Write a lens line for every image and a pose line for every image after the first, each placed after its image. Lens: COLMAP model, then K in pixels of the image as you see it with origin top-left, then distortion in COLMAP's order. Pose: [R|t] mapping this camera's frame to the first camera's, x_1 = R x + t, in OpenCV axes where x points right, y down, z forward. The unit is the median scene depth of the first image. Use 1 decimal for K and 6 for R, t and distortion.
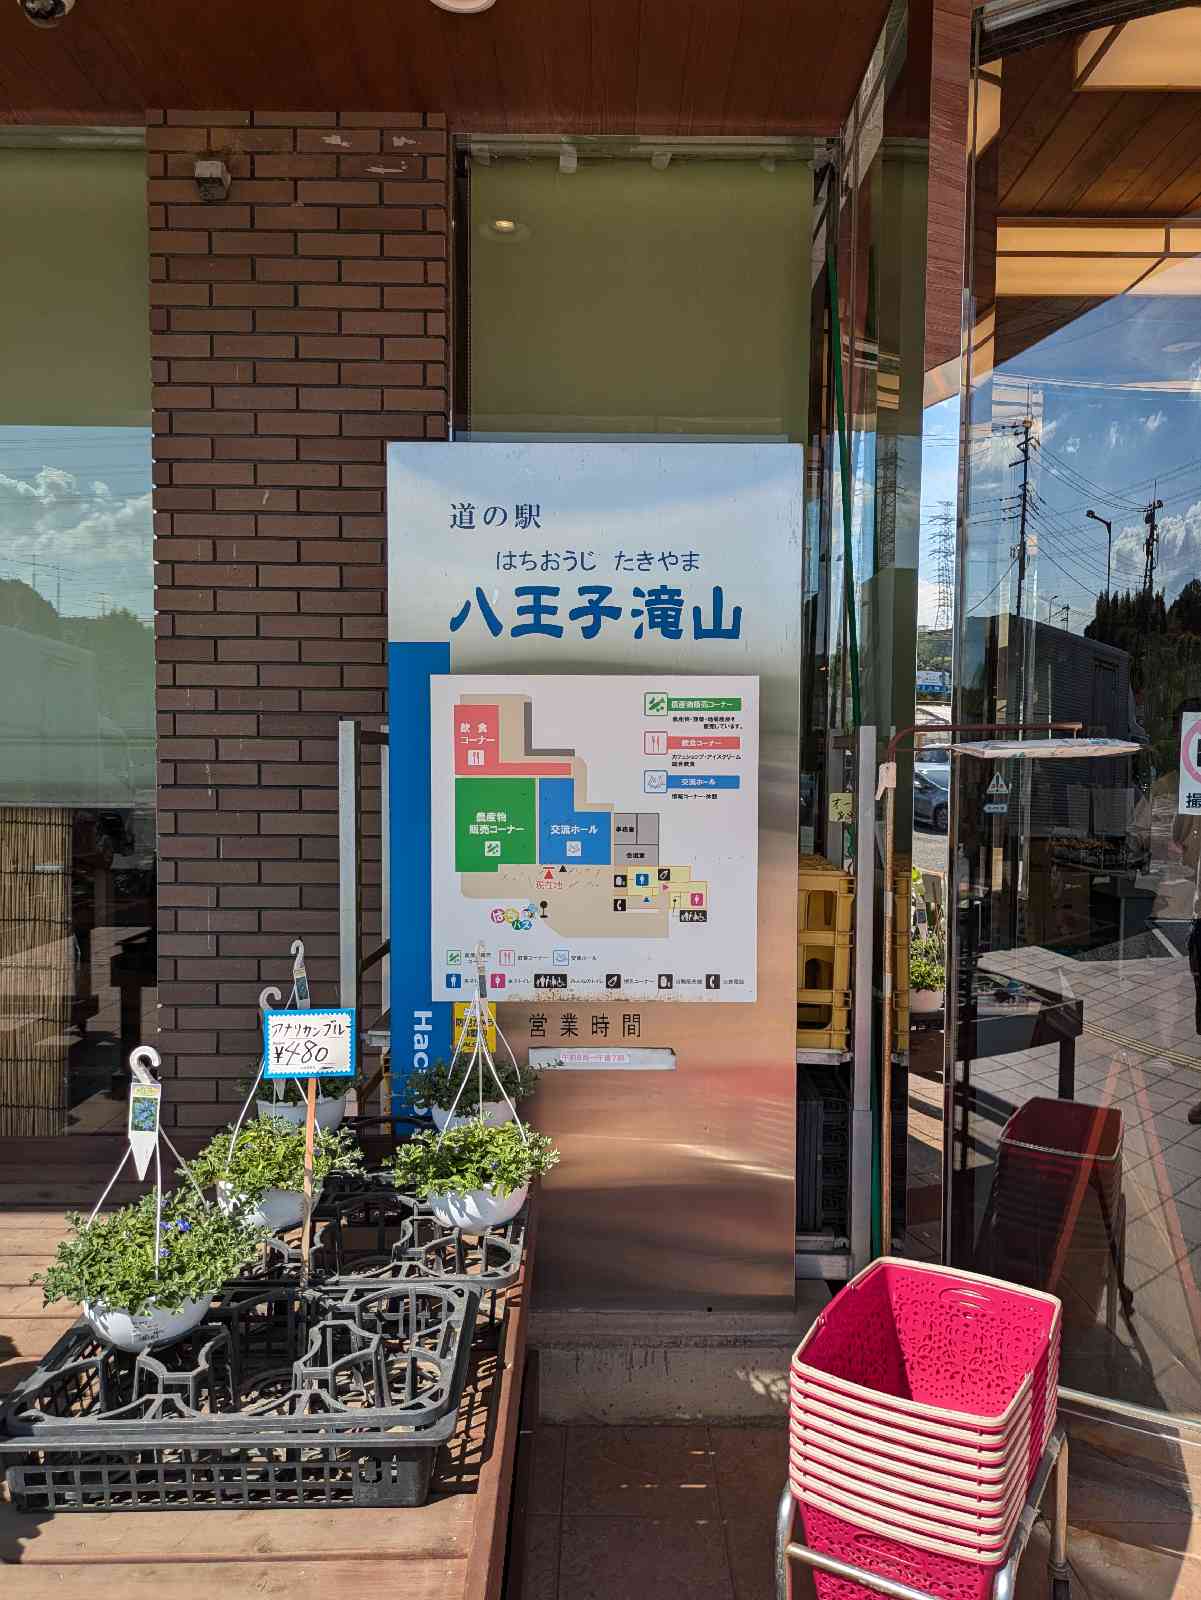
lens RADIAL K [[1232.5, 0, 600.5], [0, 1232.5, 800.0], [0, 0, 1]] dist [0.037254, -0.004284]
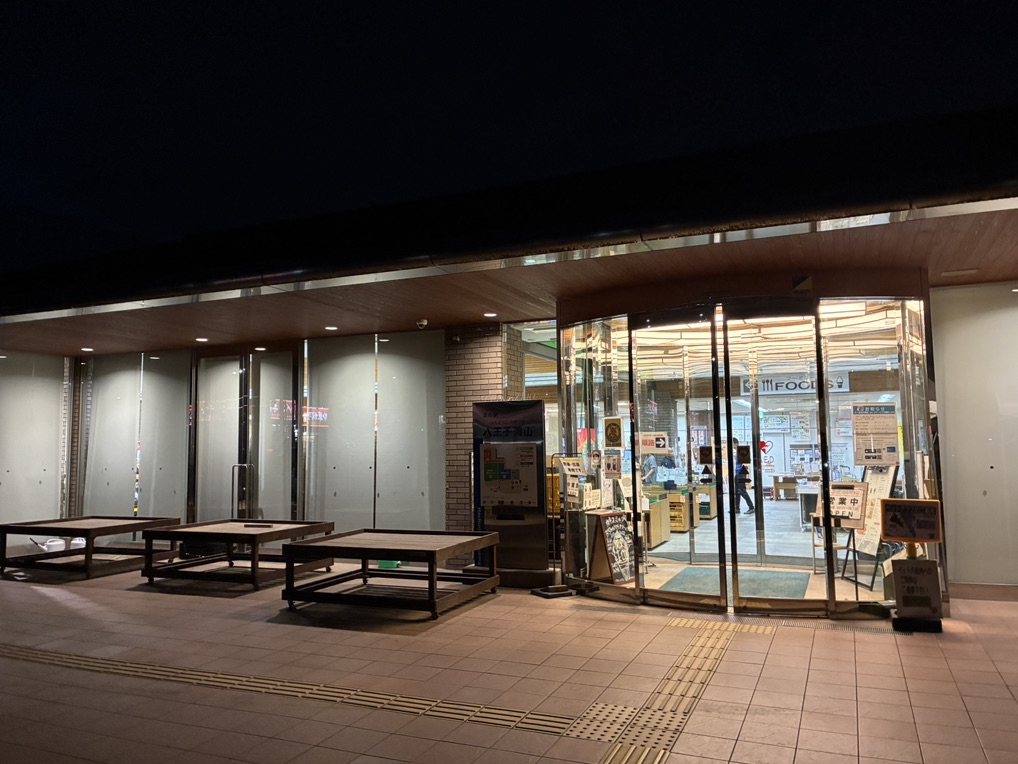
lens RADIAL K [[784.2, 0, 509.0], [0, 784.2, 382.0], [0, 0, 1]] dist [0.037254, -0.004284]
pose [[0.917435, -0.053689, -0.394246, 1.333599], [0.005906, 0.992583, -0.121429, 0.045277], [0.397841, 0.109075, 0.910948, -2.080244]]
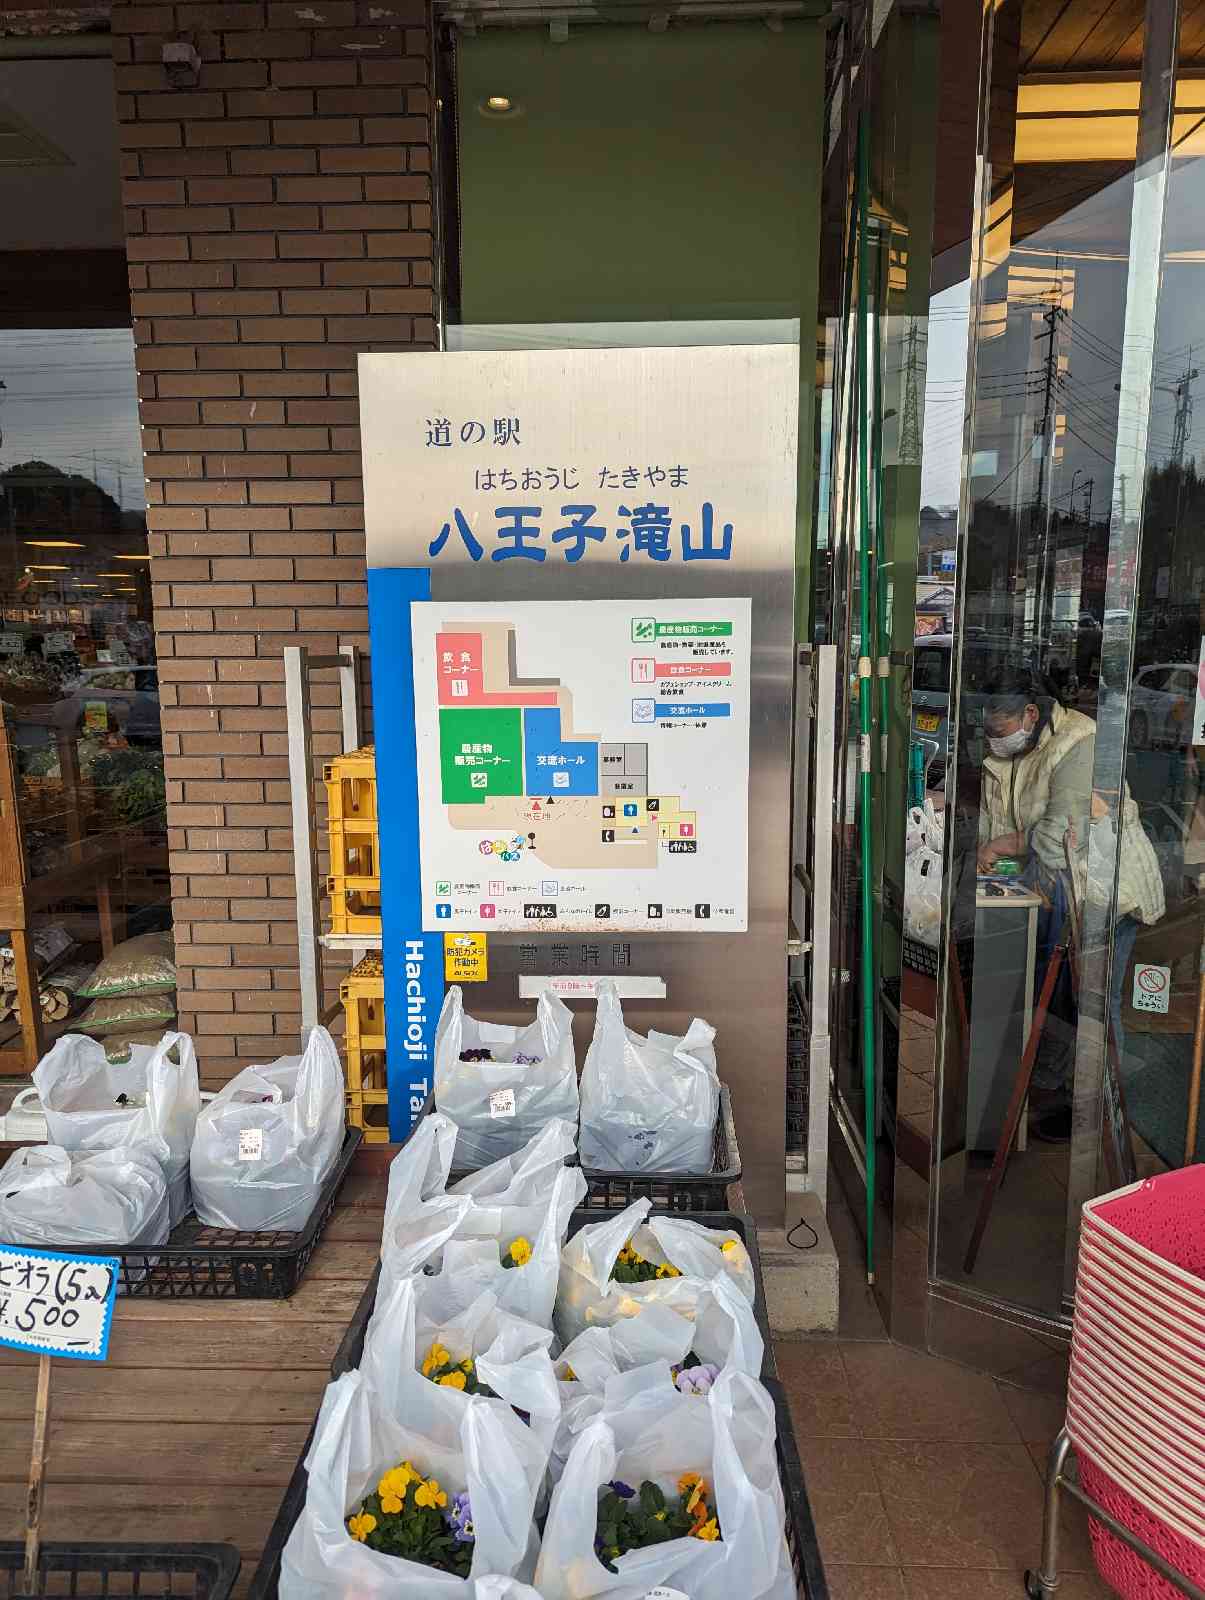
lens RADIAL K [[1126.3, 0, 602.5], [0, 1126.3, 800.0], [0, 0, 1]] dist [0.016552, -0.002939]
pose [[0.999113, -0.007861, -0.041380, 0.048479], [0.012940, 0.992205, 0.123941, -0.055150], [0.040083, -0.124367, 0.991426, 0.107341]]
